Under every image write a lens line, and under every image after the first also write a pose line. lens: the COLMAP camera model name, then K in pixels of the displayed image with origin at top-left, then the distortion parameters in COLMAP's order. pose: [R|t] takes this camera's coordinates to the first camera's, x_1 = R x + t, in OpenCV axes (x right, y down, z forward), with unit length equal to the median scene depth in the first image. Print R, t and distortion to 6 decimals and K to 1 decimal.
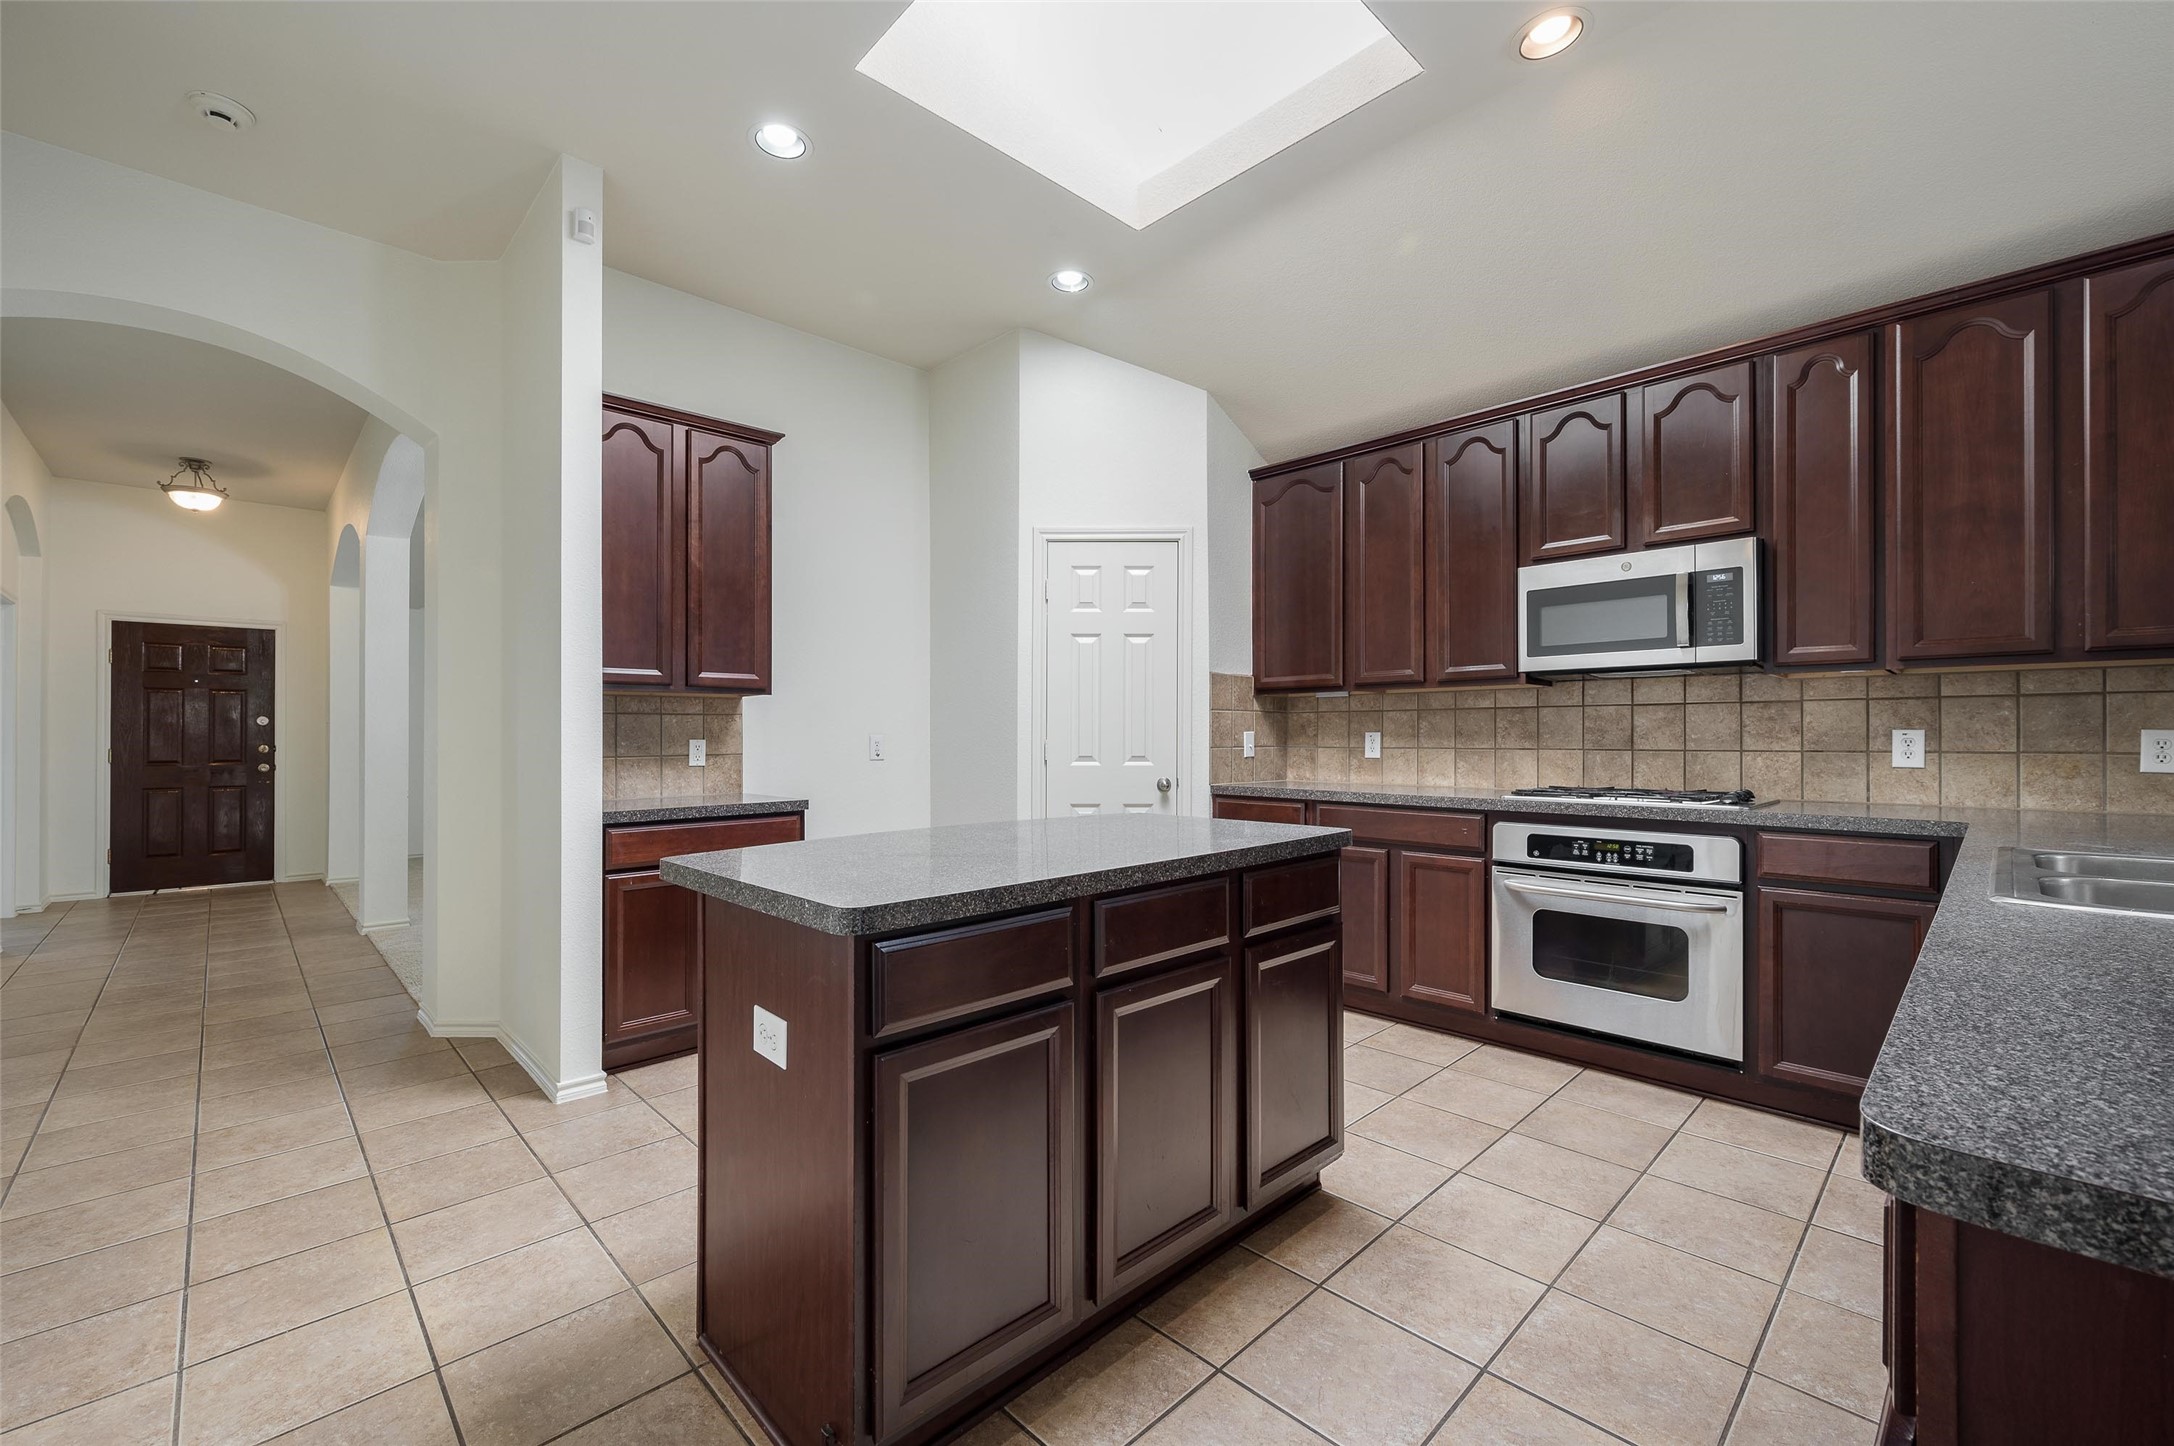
lens RADIAL K [[871.4, 0, 1083.4], [0, 871.4, 720.4], [0, 0, 1]] dist [-0.002237, 0.000337]
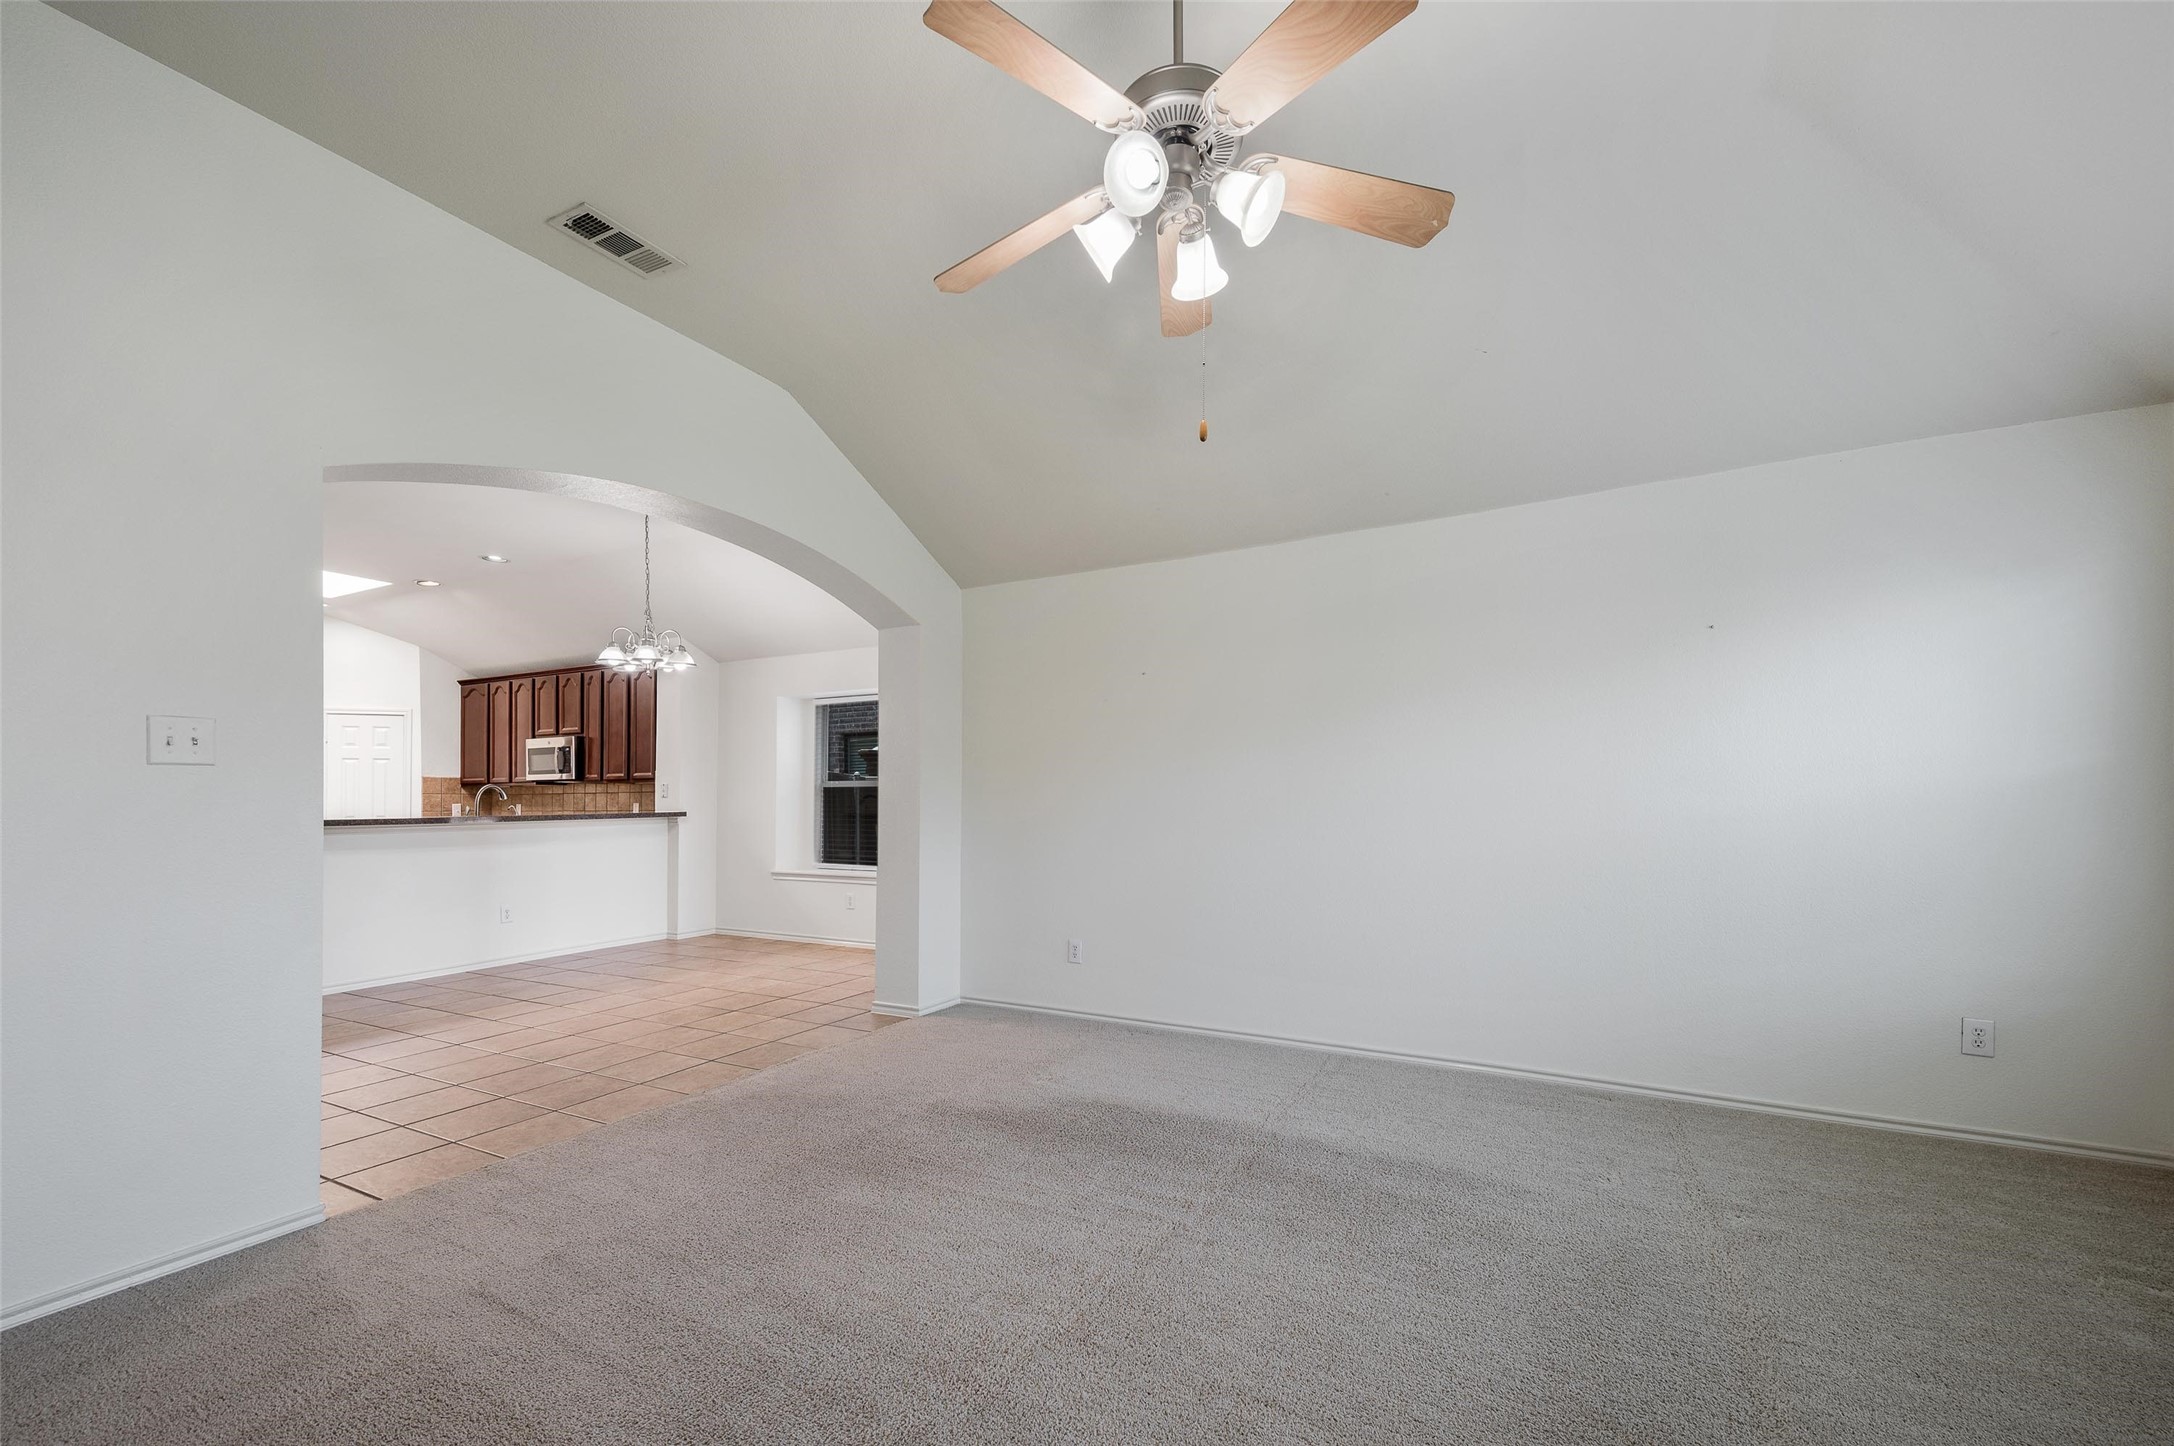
lens RADIAL K [[871.4, 0, 1146.9], [0, 871.4, 795.4], [0, 0, 1]] dist [-0.002237, 0.000337]
pose [[0.945738, -0.000090, 0.324929, 1.251556], [-0.001857, 0.999982, 0.005682, -0.026619], [-0.324924, -0.005977, 0.945721, -1.784367]]
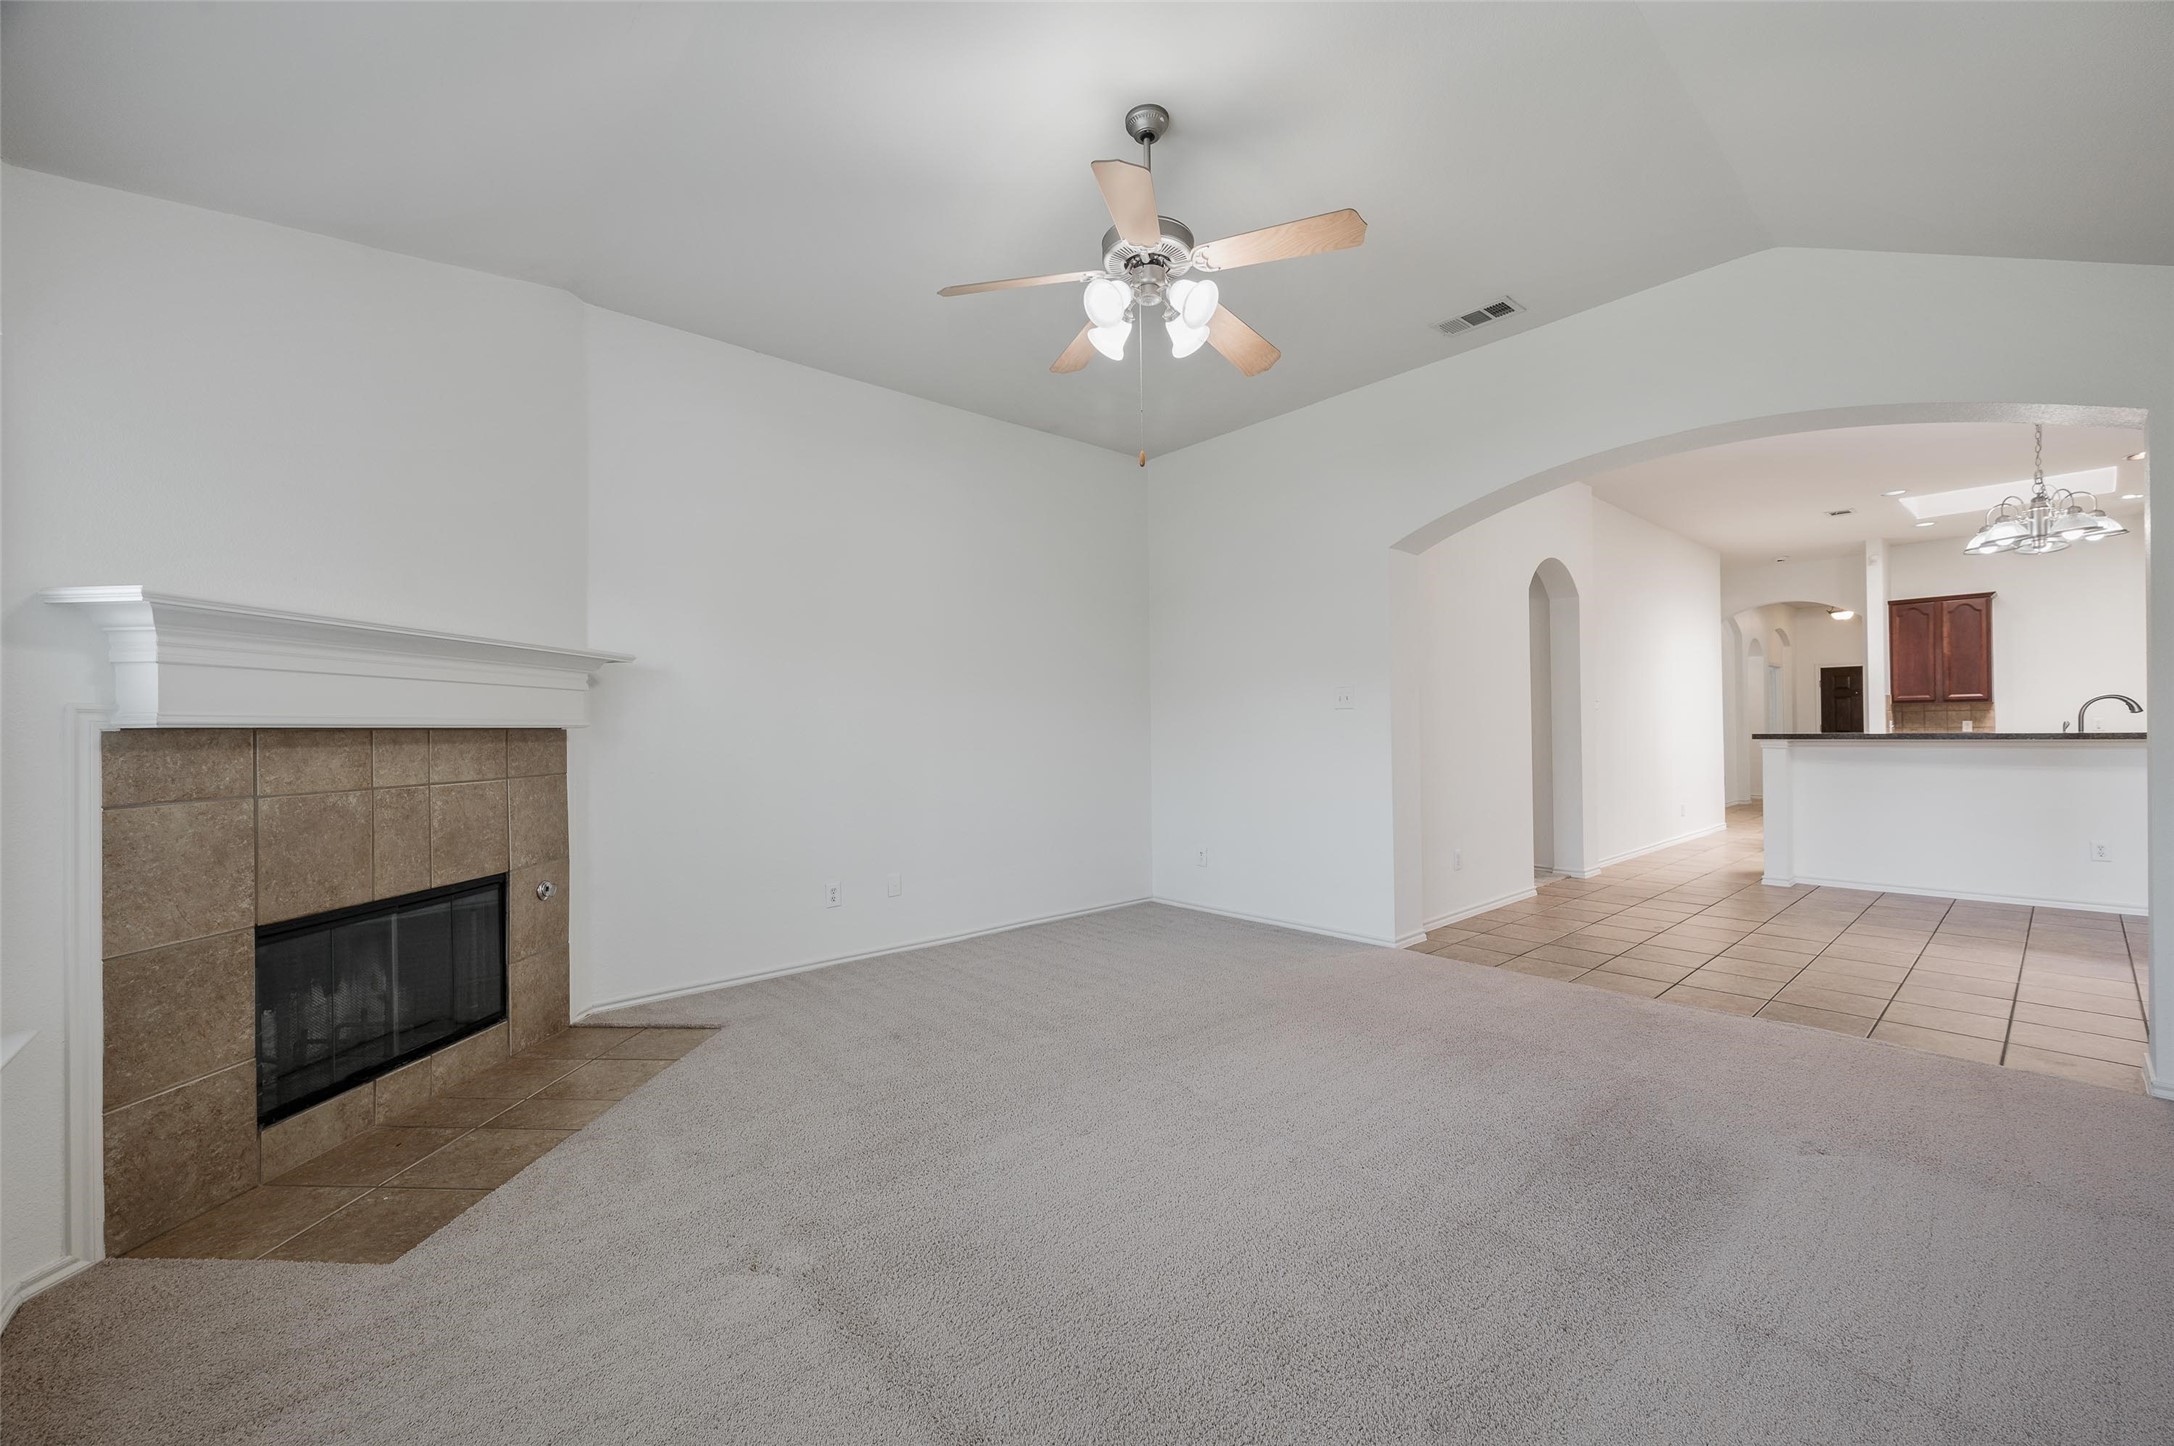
lens RADIAL K [[871.4, 0, 1056.8], [0, 871.4, 722.7], [0, 0, 1]] dist [-0.002237, 0.000337]
pose [[-0.084896, -0.002395, -0.996387, 2.175171], [0.026168, 0.999647, -0.004632, -0.027334], [0.996046, -0.026467, -0.084803, -1.312024]]
